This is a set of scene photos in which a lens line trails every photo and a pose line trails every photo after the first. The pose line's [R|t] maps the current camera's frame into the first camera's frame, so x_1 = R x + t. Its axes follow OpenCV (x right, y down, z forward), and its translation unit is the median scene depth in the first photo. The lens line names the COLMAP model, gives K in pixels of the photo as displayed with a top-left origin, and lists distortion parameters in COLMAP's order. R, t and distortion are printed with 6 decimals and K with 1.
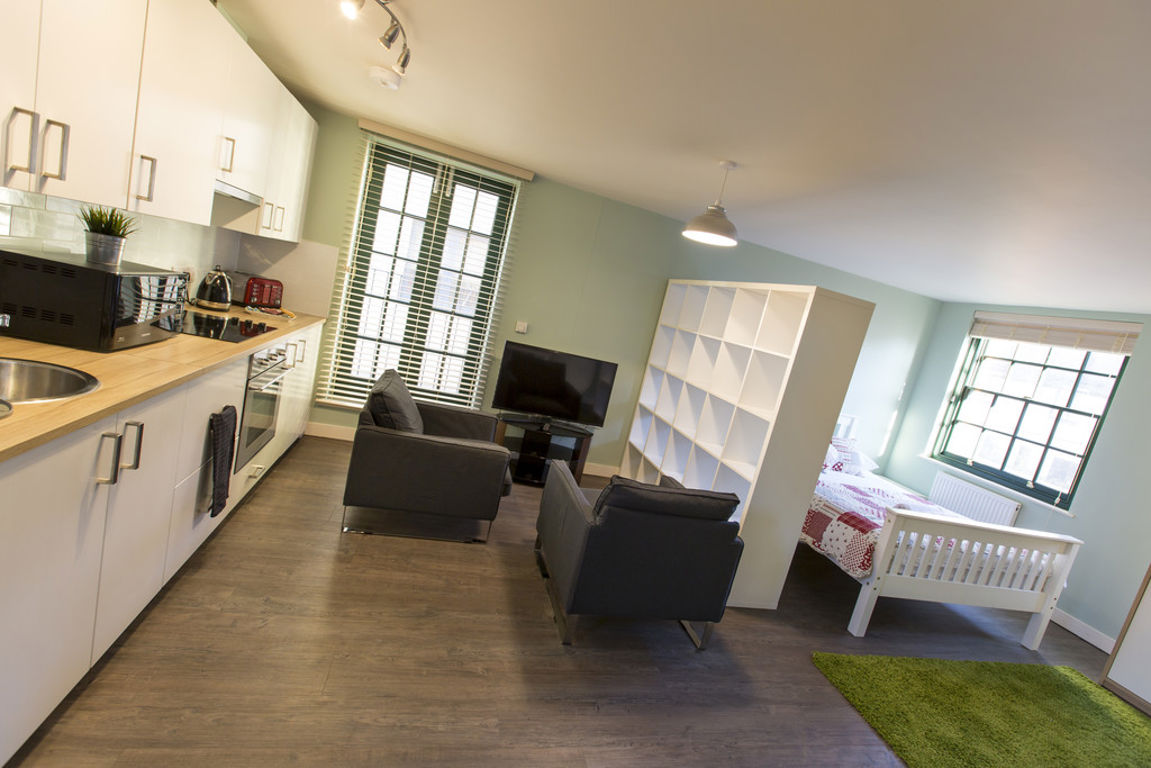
lens RADIAL K [[511.8, 0, 575.5], [0, 511.8, 384.0], [0, 0, 1]] dist [0.000656, -0.000004]
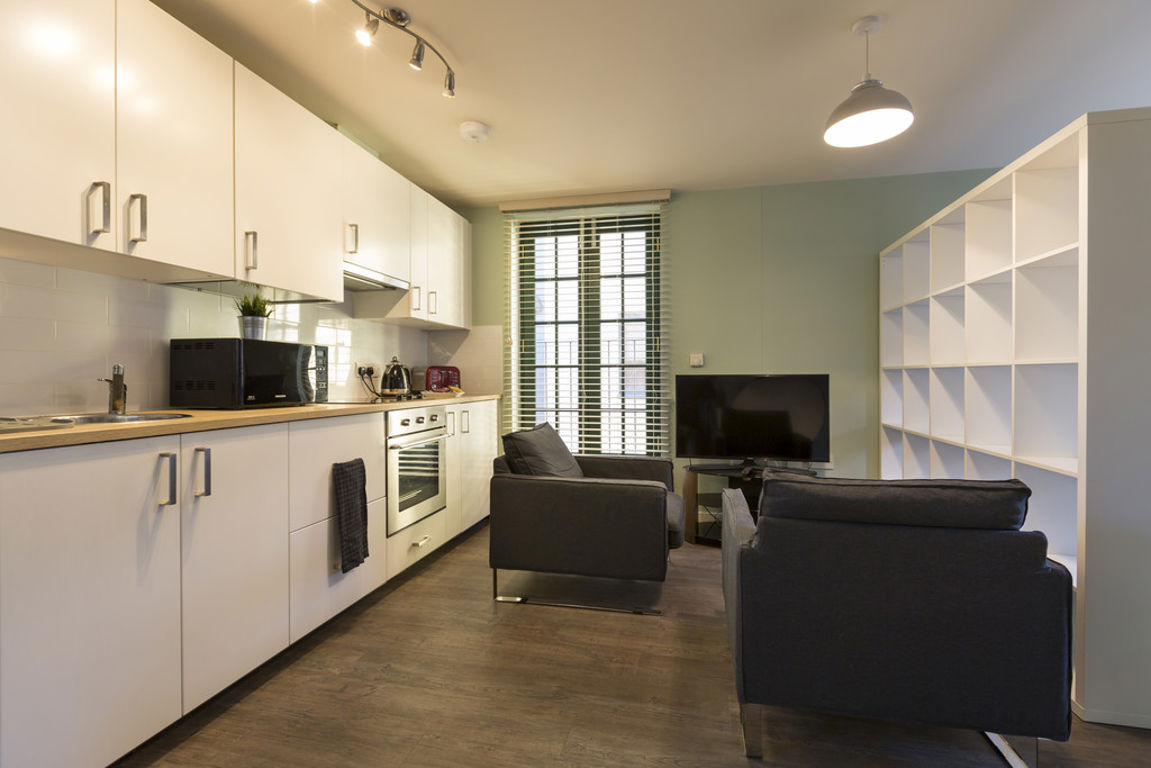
lens RADIAL K [[523.8, 0, 575.5], [0, 523.8, 384.0], [0, 0, 1]] dist [0.000972, -0.005265]
pose [[0.865015, -0.229512, -0.446176, 0.139931], [0.133948, 0.962606, -0.235474, 0.148457], [0.483535, 0.143924, 0.863411, 0.218190]]
